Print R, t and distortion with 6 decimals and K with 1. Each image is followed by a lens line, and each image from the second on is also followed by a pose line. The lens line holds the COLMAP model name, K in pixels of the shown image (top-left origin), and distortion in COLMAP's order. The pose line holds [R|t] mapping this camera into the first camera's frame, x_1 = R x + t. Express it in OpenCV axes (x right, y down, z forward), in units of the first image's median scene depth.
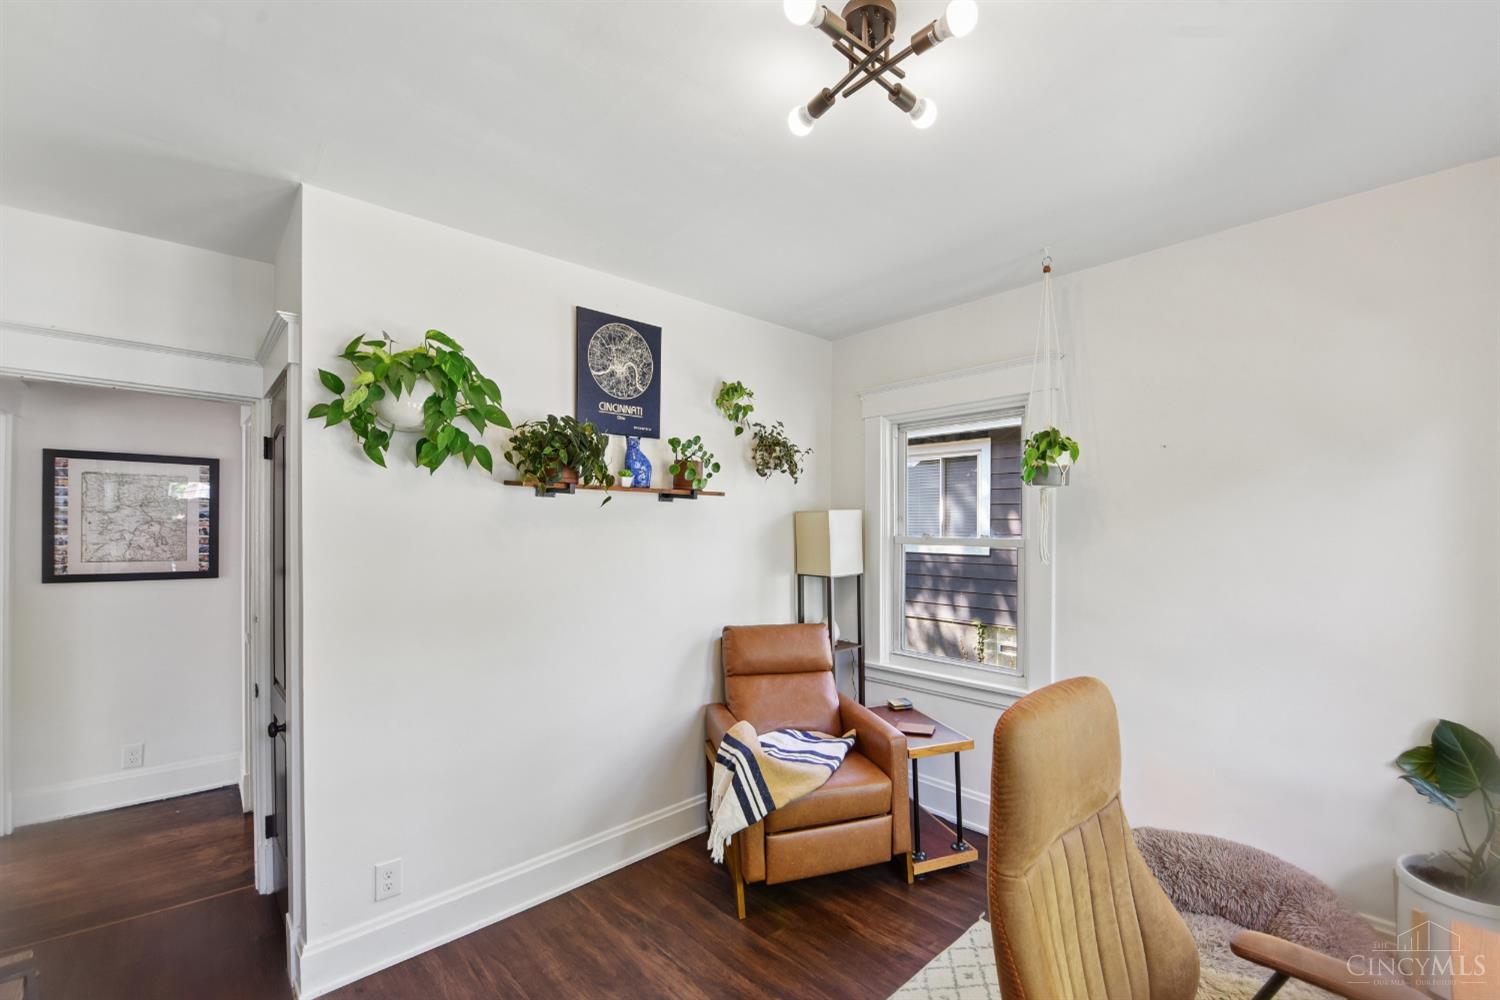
lens RADIAL K [[631.7, 0, 795.5], [0, 631.7, 523.0], [0, 0, 1]] dist [-0.017914, -0.000110]
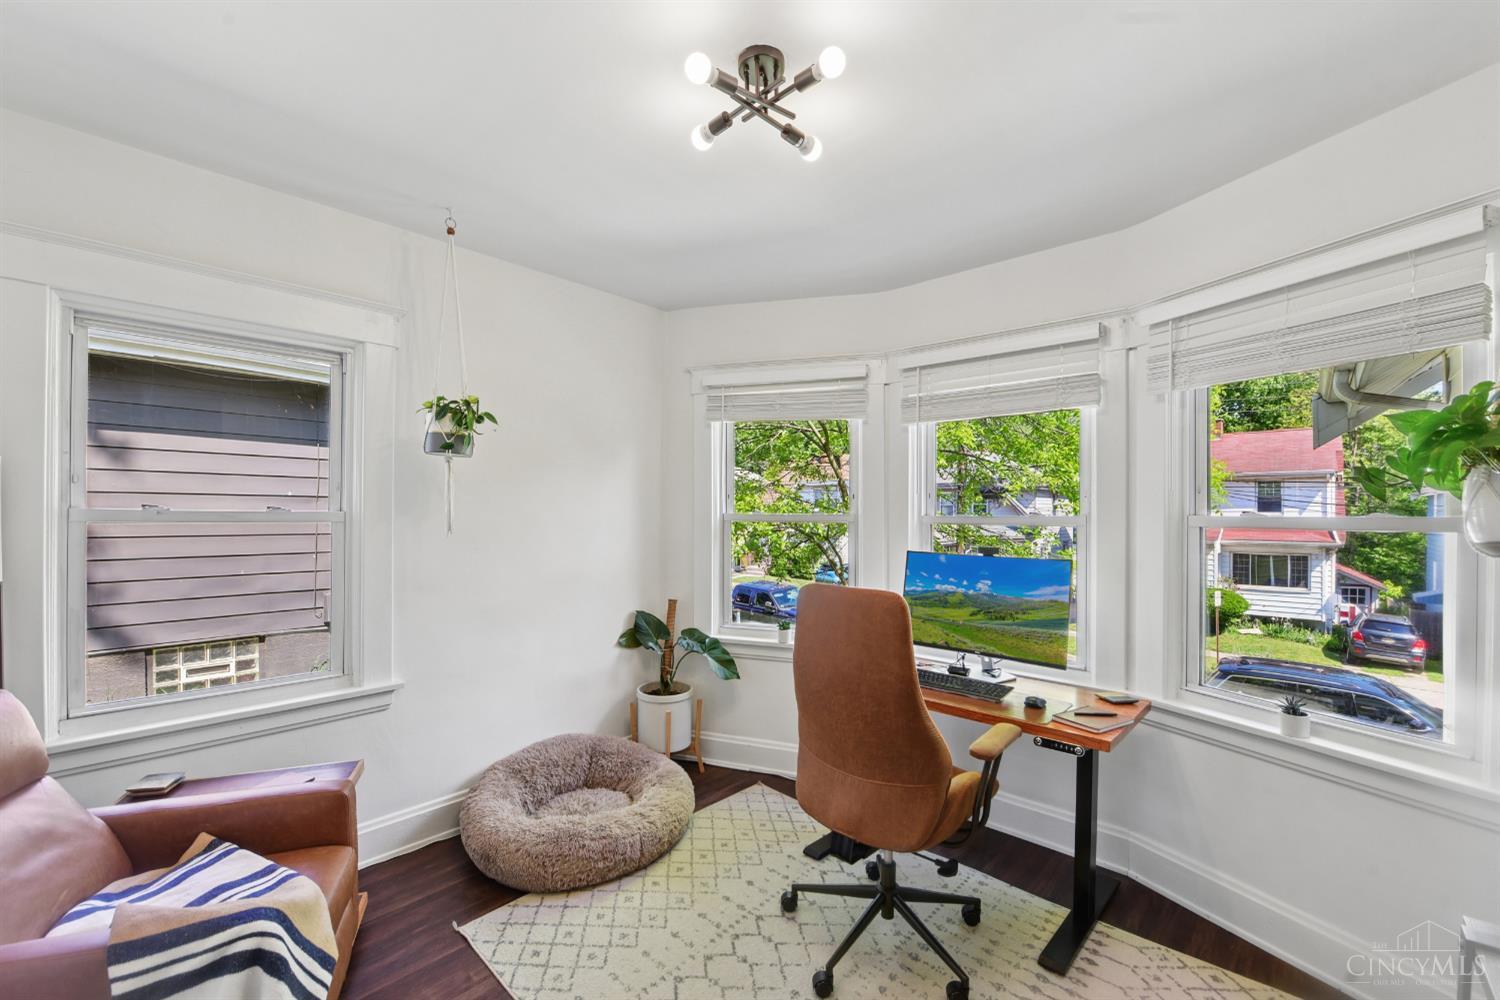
lens RADIAL K [[607.1, 0, 762.4], [0, 607.1, 508.2], [0, 0, 1]] dist [-0.015064, -0.000093]
pose [[-0.058765, 0.002519, 0.998269, -0.529512], [-0.017936, 0.999833, -0.003579, 0.015006], [-0.998111, -0.018115, -0.058710, 0.543428]]
